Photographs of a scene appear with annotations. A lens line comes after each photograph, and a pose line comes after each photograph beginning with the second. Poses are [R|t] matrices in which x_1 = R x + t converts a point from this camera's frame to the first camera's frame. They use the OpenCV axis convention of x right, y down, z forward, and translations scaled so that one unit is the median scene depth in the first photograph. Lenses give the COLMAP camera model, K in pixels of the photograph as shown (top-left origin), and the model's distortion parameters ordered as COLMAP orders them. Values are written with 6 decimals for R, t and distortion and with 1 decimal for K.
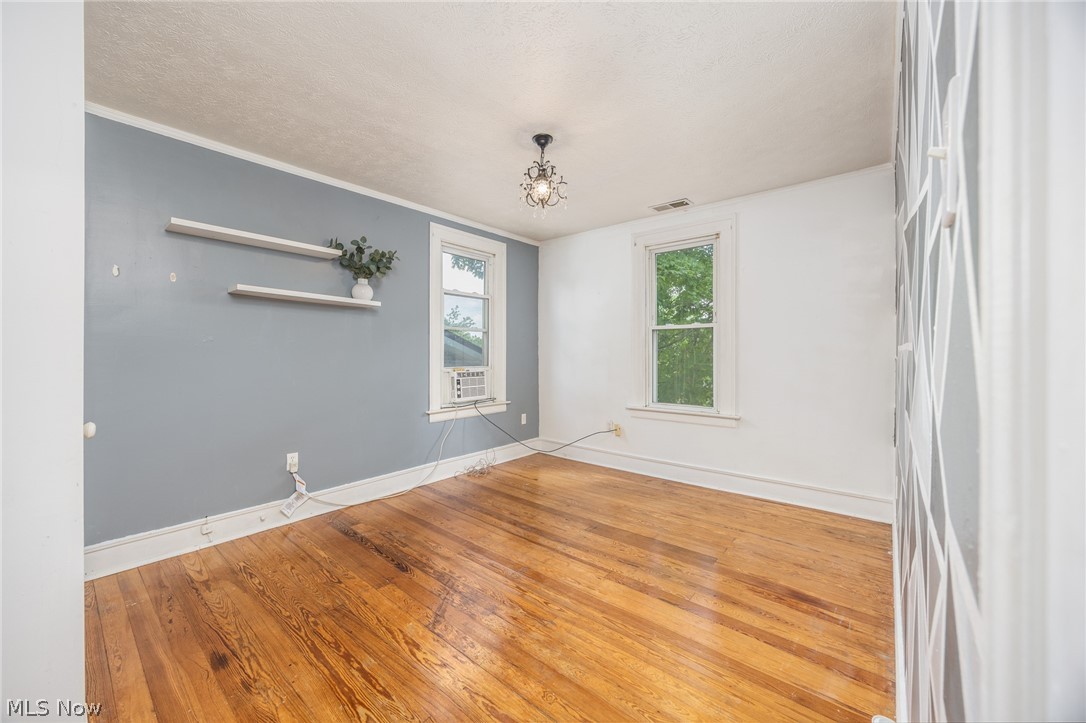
lens RADIAL K [[415.9, 0, 539.4], [0, 415.9, 356.4], [0, 0, 1]] dist [-0.002920, -0.000253]
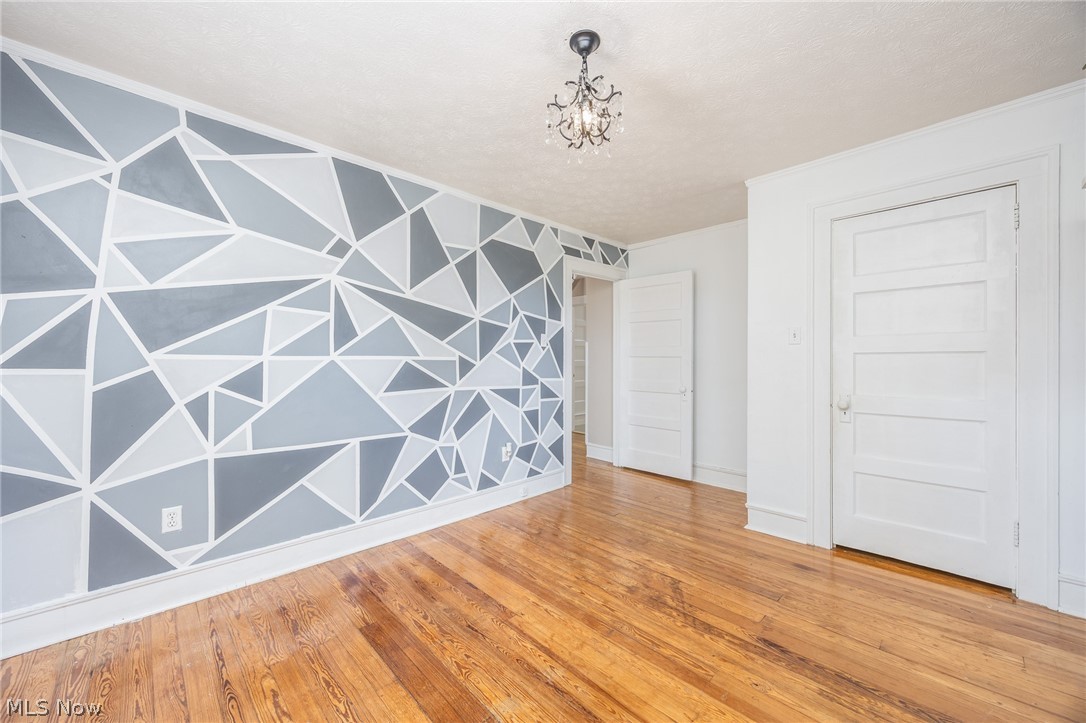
lens RADIAL K [[415.9, 0, 543.8], [0, 415.9, 358.9], [0, 0, 1]] dist [-0.002920, -0.000253]
pose [[-0.995608, 0.003766, 0.093544, 0.012241], [0.004546, 0.999957, 0.008130, -0.022212], [-0.093509, 0.008520, -0.995582, 1.894296]]
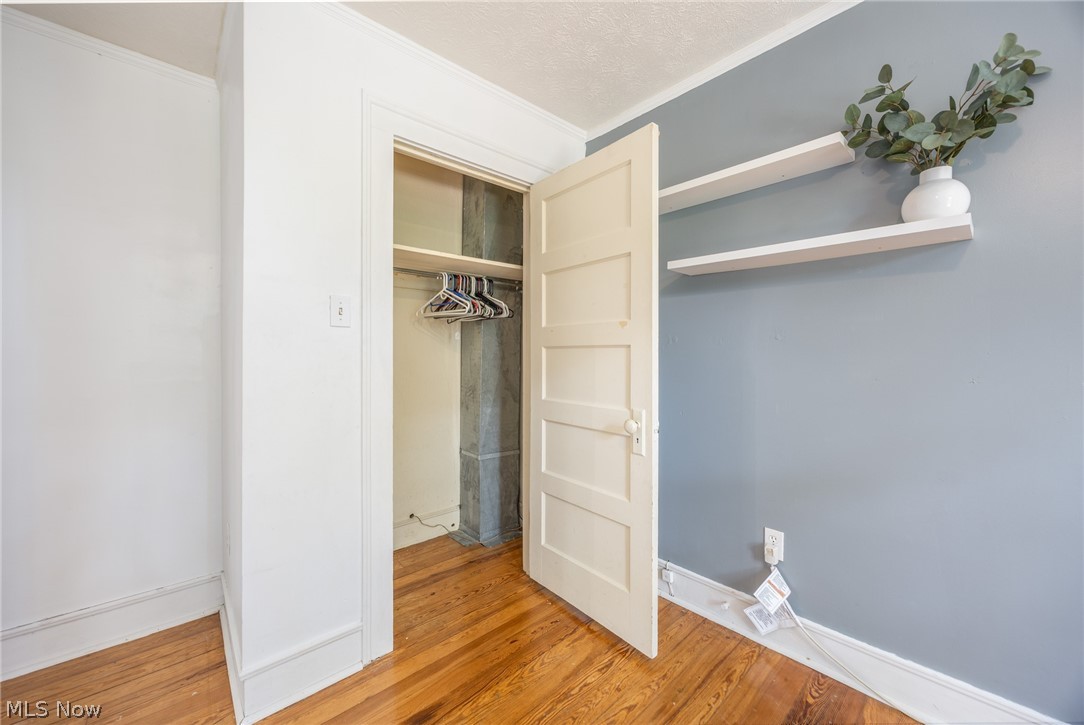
lens RADIAL K [[415.1, 0, 540.3], [0, 415.1, 359.2], [0, 0, 1]] dist [-0.002920, -0.000253]
pose [[-0.138728, 0.005070, -0.990318, 0.027555], [-0.007304, 0.999954, 0.006143, -0.007773], [0.990304, 0.008086, -0.138685, 1.000591]]
